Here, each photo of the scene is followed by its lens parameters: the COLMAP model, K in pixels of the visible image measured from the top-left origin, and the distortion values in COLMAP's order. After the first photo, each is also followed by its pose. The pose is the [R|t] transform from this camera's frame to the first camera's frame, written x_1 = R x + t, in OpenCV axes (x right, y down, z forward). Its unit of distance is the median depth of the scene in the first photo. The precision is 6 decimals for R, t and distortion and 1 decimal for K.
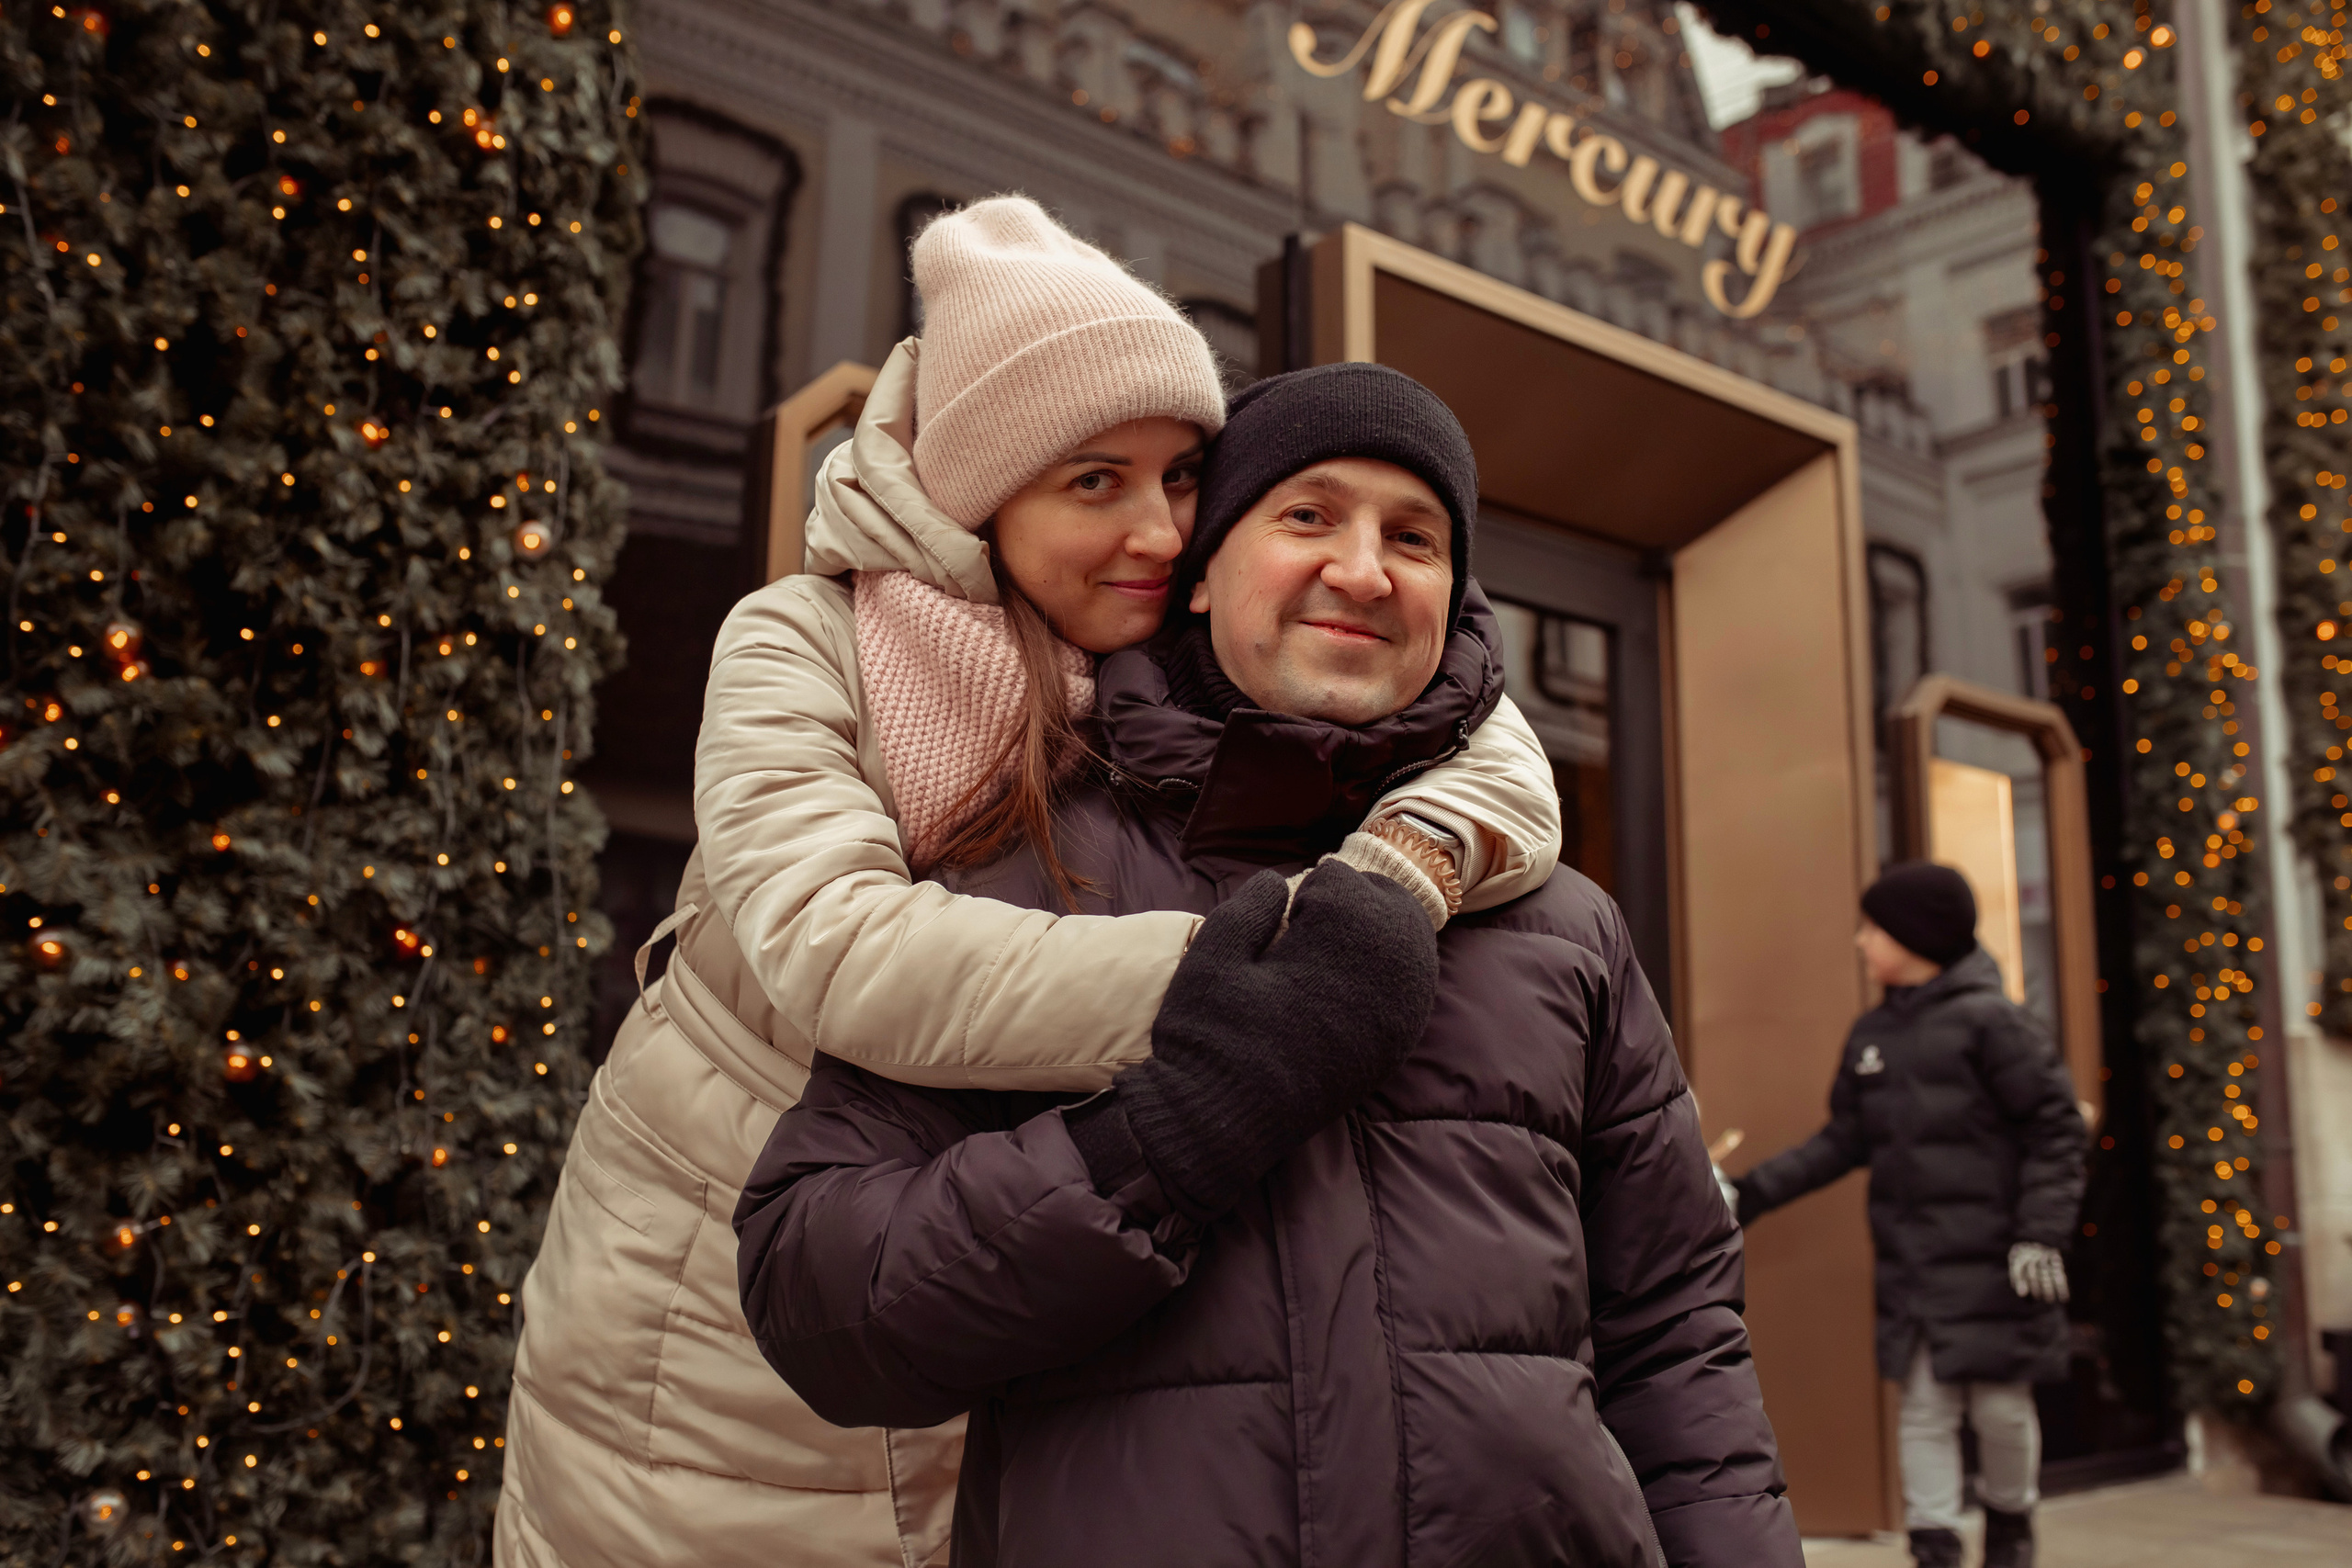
lens RADIAL K [[2365.7, 0, 1176.0], [0, 2365.7, 784.0], [0, 0, 1]] dist [-0.048257, 0.051038]
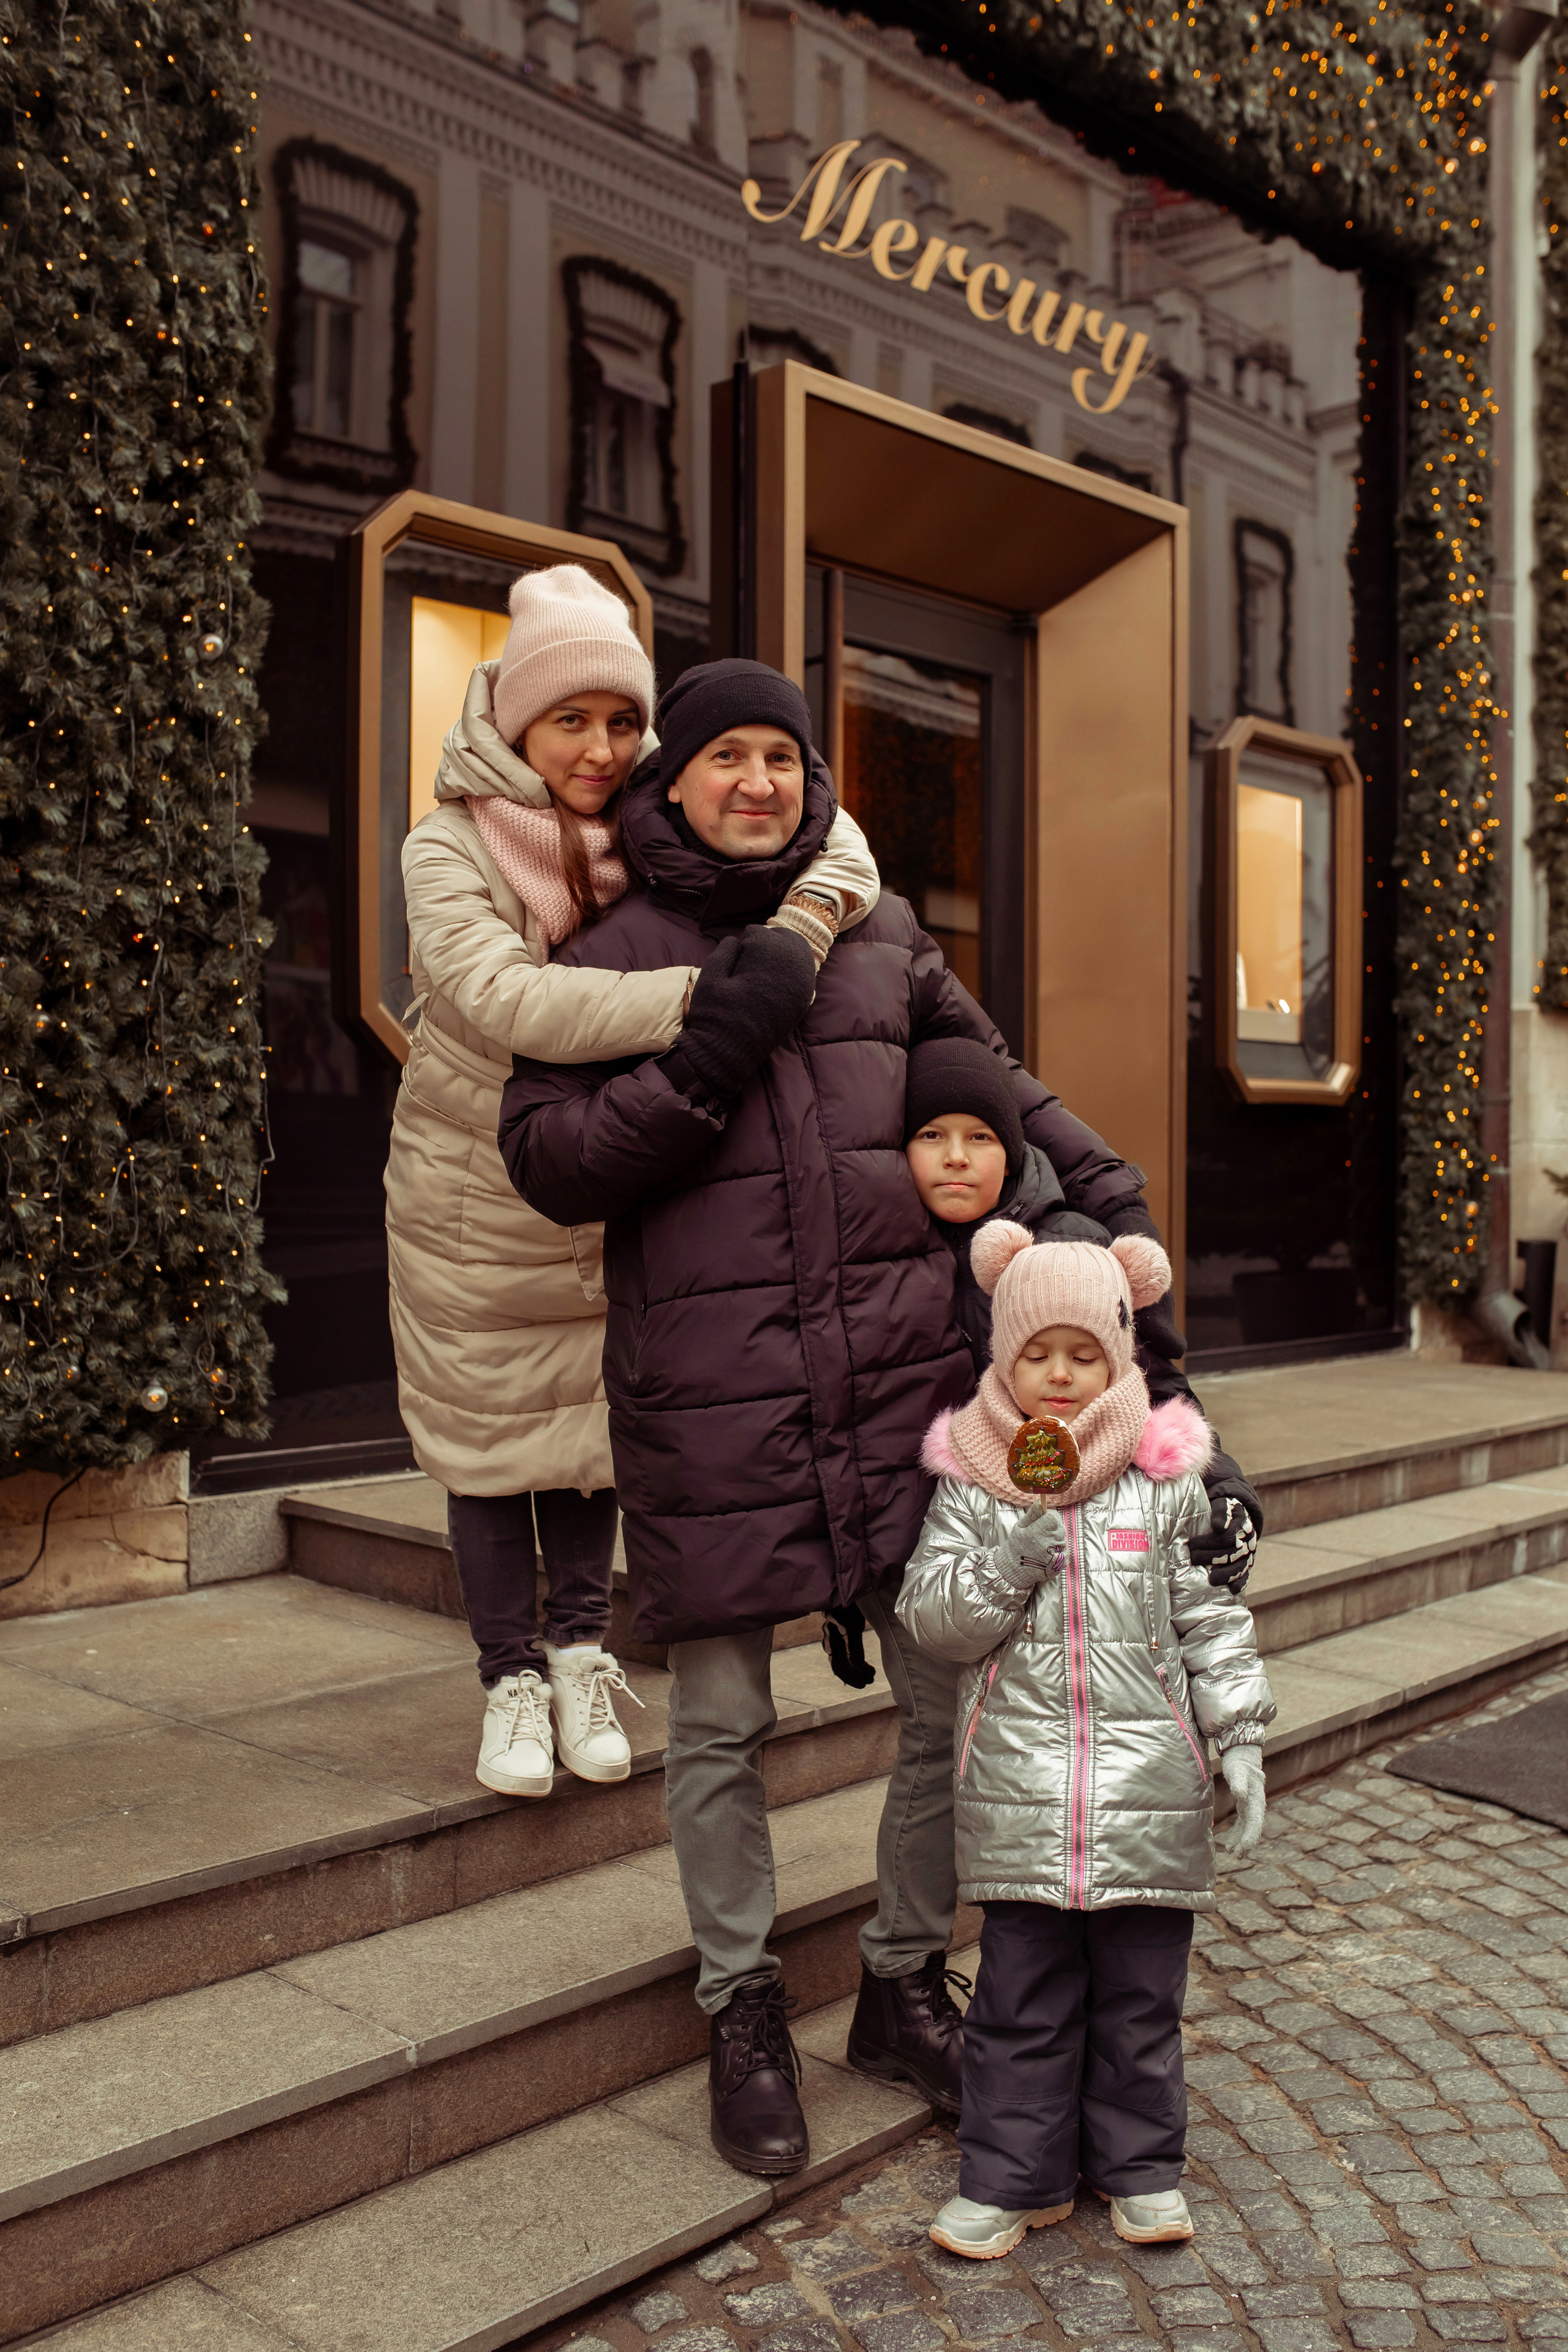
lens RADIAL K [[2365.9, 0, 770.1], [0, 2365.9, 1174.1], [0, 0, 1]] dist [-0.048257, 0.051038]
pose [[0.995468, -0.000139, 0.095101, -0.078494], [-0.017008, 0.983616, 0.179474, -0.052419], [-0.093568, -0.180278, 0.979155, -0.423996]]
